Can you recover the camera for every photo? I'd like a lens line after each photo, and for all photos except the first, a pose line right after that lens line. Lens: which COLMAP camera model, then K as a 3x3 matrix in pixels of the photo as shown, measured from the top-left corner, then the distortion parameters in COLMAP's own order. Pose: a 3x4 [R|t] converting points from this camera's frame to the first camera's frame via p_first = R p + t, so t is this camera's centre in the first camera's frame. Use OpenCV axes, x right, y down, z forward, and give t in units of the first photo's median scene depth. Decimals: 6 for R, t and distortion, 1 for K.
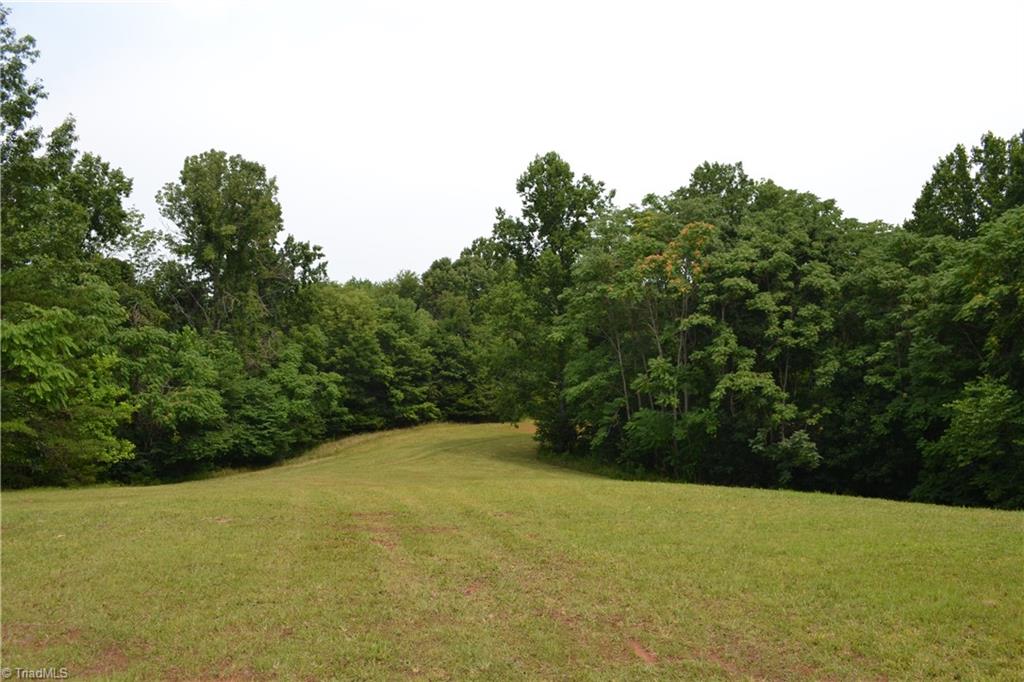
lens RADIAL K [[824.7, 0, 514.9], [0, 824.7, 349.2], [0, 0, 1]] dist [-0.082112, 0.010184]
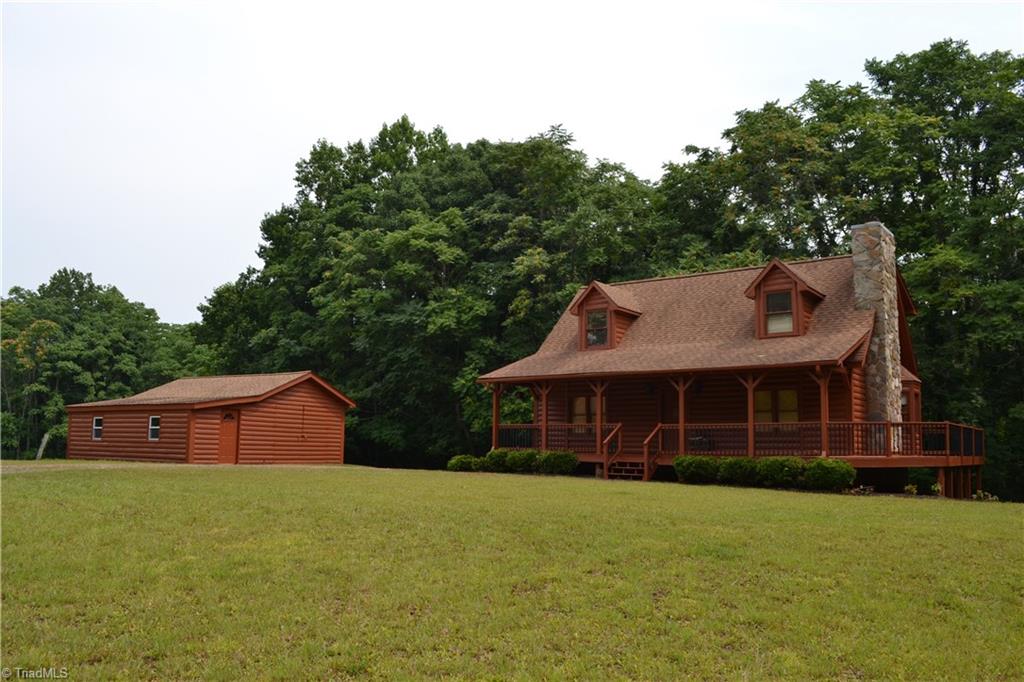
lens RADIAL K [[824.7, 0, 517.1], [0, 824.7, 349.1], [0, 0, 1]] dist [-0.082112, 0.010184]
pose [[0.761944, 0.088583, 0.641557, -0.043553], [-0.041966, 0.995273, -0.087582, -0.013592], [-0.646282, 0.039809, 0.762059, -0.589329]]
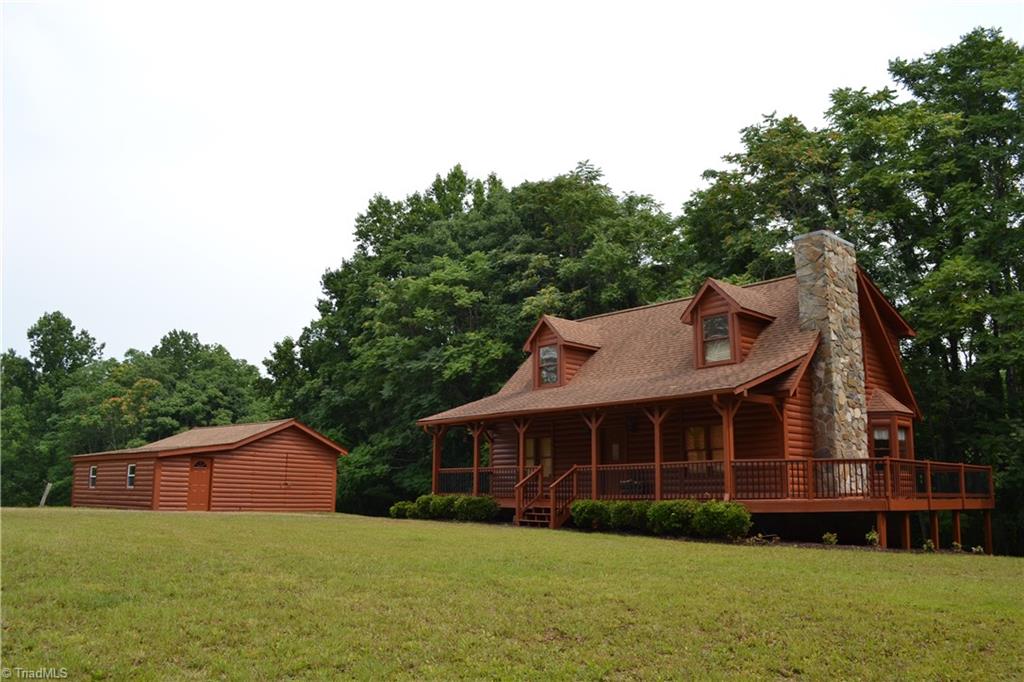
lens RADIAL K [[824.7, 0, 512.4], [0, 824.7, 348.2], [0, 0, 1]] dist [-0.082112, 0.010184]
pose [[0.867469, 0.095973, 0.488147, 0.064111], [-0.029578, 0.989429, -0.141968, -0.014159], [-0.496612, 0.108714, 0.861138, -0.635067]]
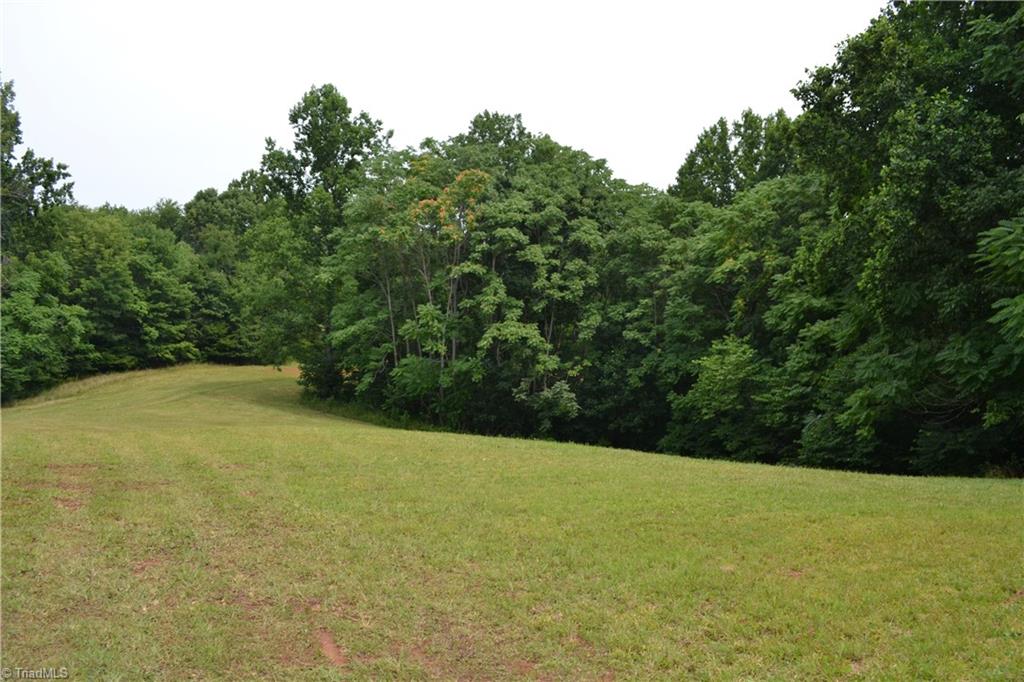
lens RADIAL K [[824.7, 0, 514.4], [0, 824.7, 347.2], [0, 0, 1]] dist [-0.082112, 0.010184]
pose [[0.962242, 0.032440, 0.270257, 0.008043], [-0.049229, 0.997240, 0.055575, 0.001446], [-0.267708, -0.066781, 0.961183, 0.015004]]
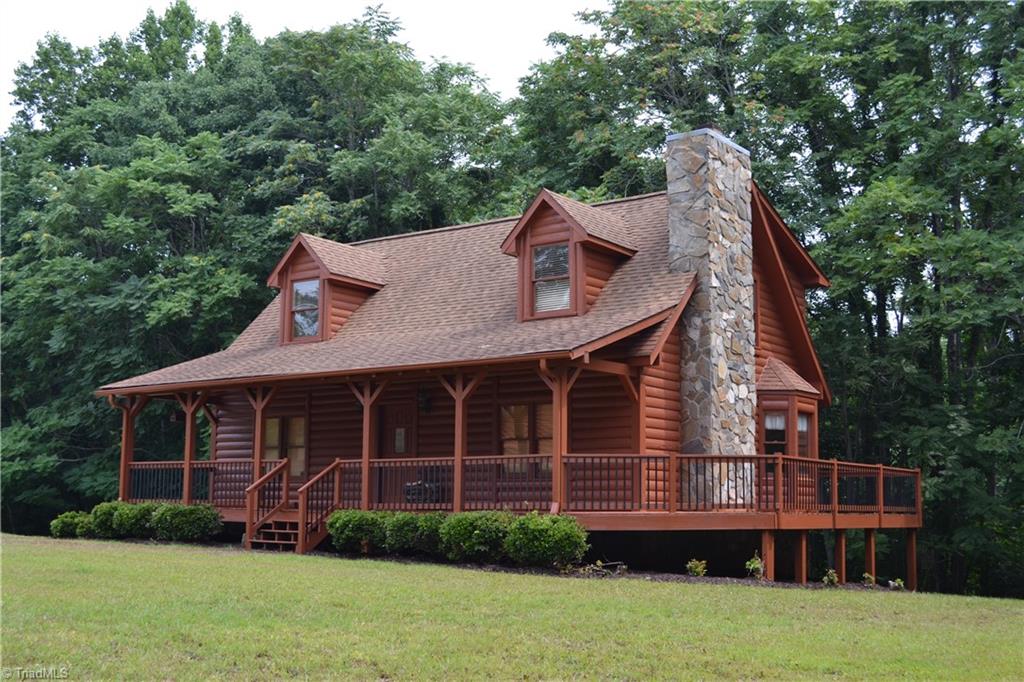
lens RADIAL K [[1211.9, 0, 511.2], [0, 1211.9, 345.6], [0, 0, 1]] dist [-0.039937, 0.000000]
pose [[0.748471, 0.095477, 0.656258, 0.070507], [-0.037601, 0.994100, -0.101744, -0.014263], [-0.662101, 0.051476, 0.747645, -0.634167]]
